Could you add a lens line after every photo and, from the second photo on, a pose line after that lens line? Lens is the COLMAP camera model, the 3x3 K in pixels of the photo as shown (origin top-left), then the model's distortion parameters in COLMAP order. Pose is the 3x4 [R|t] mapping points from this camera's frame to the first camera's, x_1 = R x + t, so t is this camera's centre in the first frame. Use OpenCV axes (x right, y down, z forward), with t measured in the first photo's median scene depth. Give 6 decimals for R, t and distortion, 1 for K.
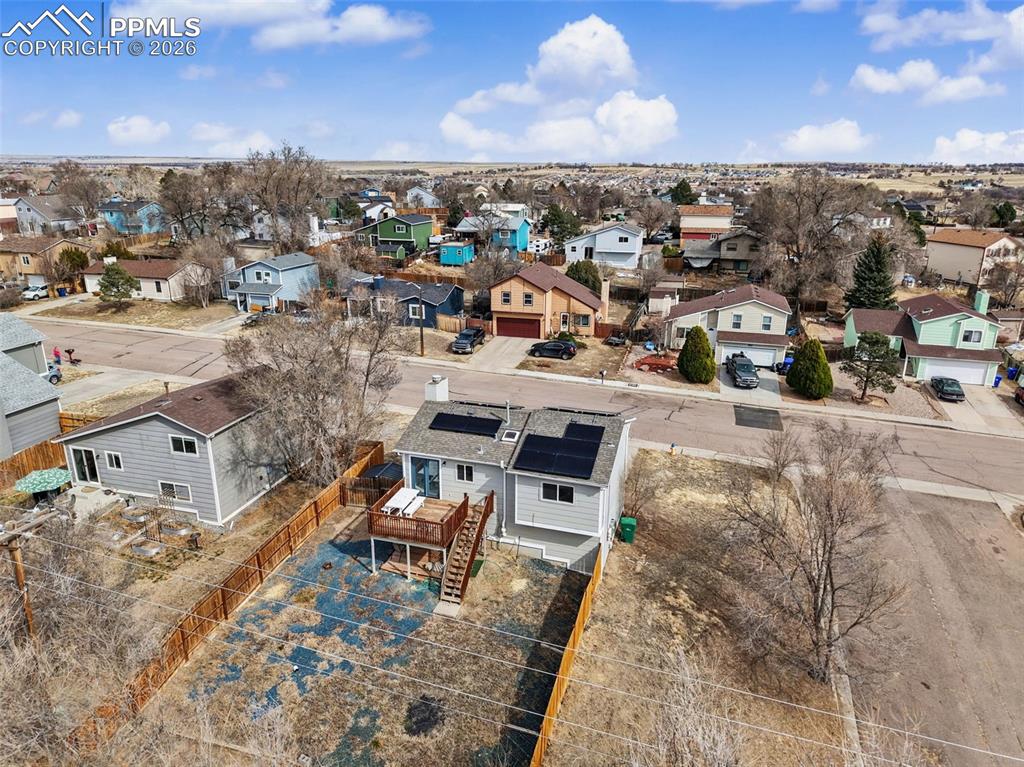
lens RADIAL K [[688.7, 0, 510.0], [0, 688.7, 381.8], [0, 0, 1]] dist [0.012914, -0.014562]
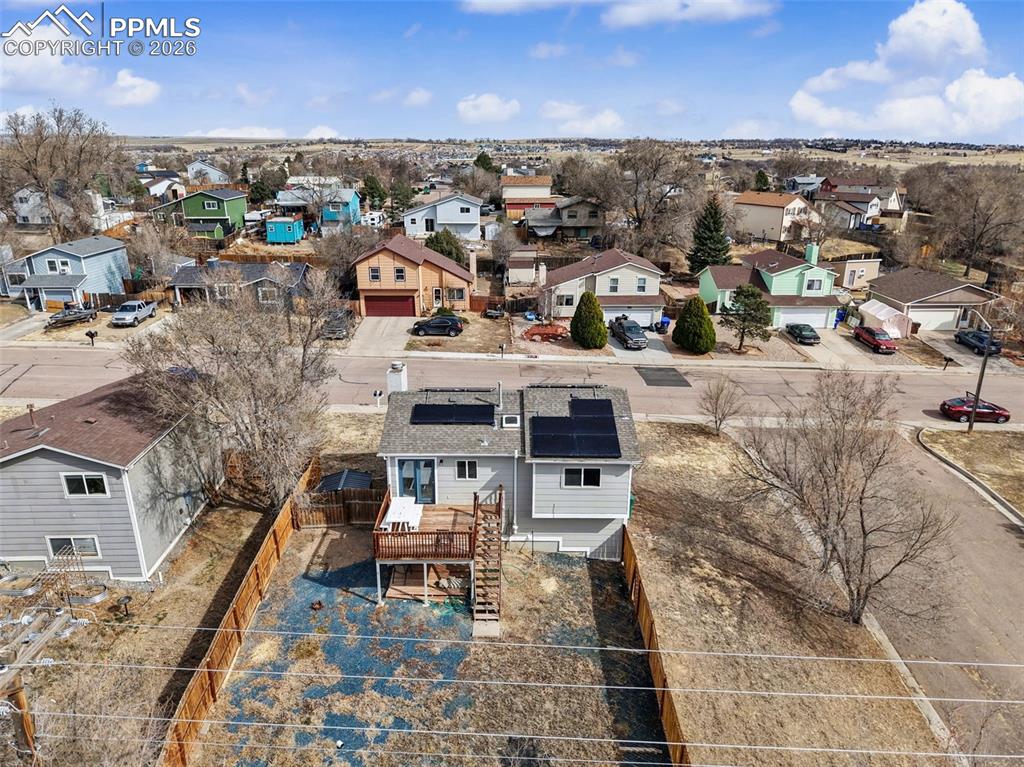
lens RADIAL K [[688.7, 0, 512.9], [0, 688.7, 385.1], [0, 0, 1]] dist [0.012914, -0.014562]
pose [[0.952222, -0.102310, 0.287759, -0.136779], [0.091849, 0.994534, 0.049663, -0.006006], [-0.291267, -0.020860, 0.956414, 0.087261]]
